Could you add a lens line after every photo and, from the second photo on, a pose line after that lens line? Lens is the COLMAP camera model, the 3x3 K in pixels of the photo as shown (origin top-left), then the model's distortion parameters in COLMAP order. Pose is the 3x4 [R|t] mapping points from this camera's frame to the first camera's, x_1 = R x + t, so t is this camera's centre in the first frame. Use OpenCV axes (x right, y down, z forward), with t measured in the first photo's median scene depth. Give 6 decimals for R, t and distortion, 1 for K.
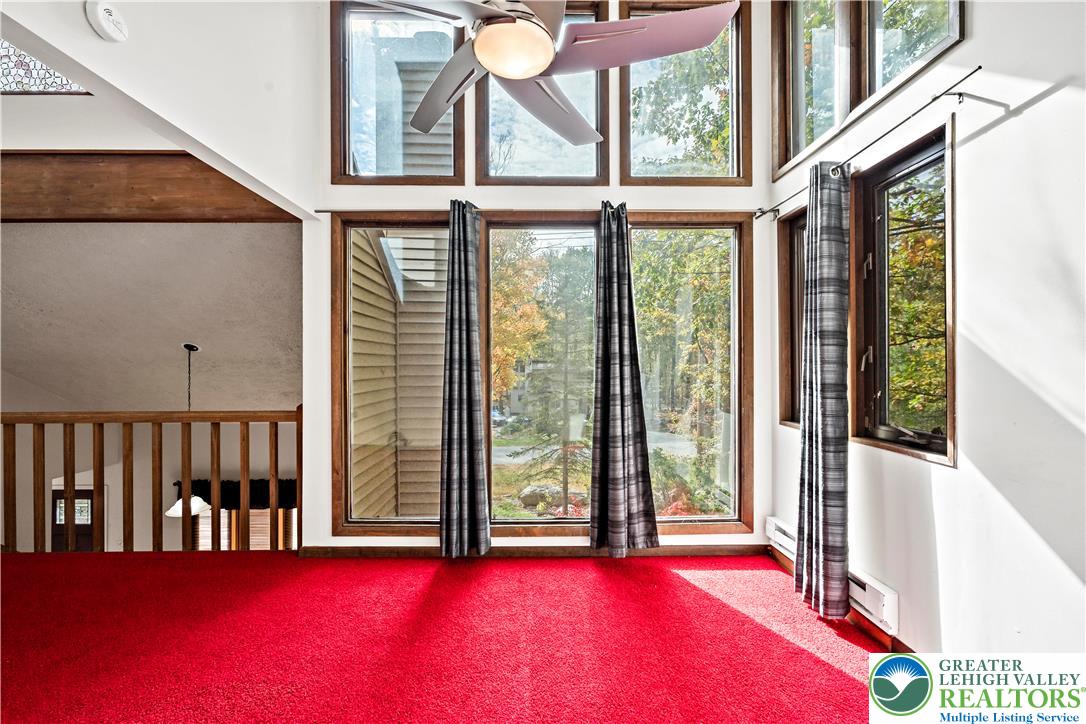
lens RADIAL K [[434.7, 0, 539.7], [0, 434.7, 363.6], [0, 0, 1]] dist [0.004747, 0.000252]
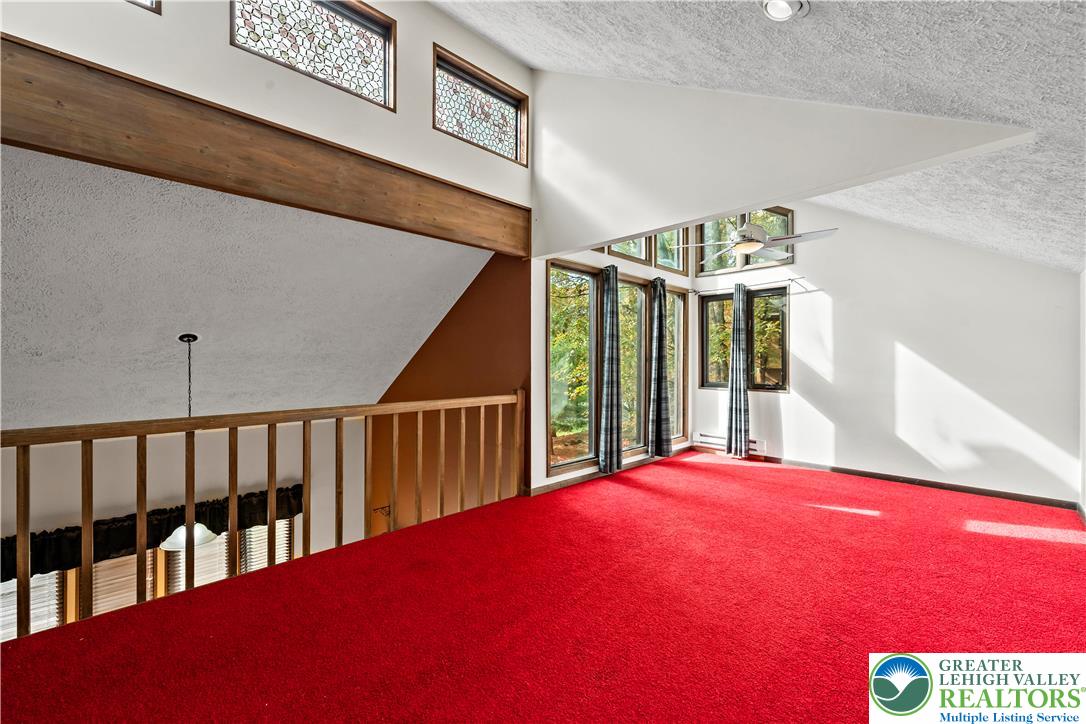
lens RADIAL K [[434.7, 0, 542.1], [0, 434.7, 363.1], [0, 0, 1]] dist [0.004747, 0.000252]
pose [[0.723852, 0.001152, 0.689954, -1.482682], [-0.005756, 0.999974, 0.004369, 0.004210], [-0.689931, -0.007134, 0.723840, -0.043435]]
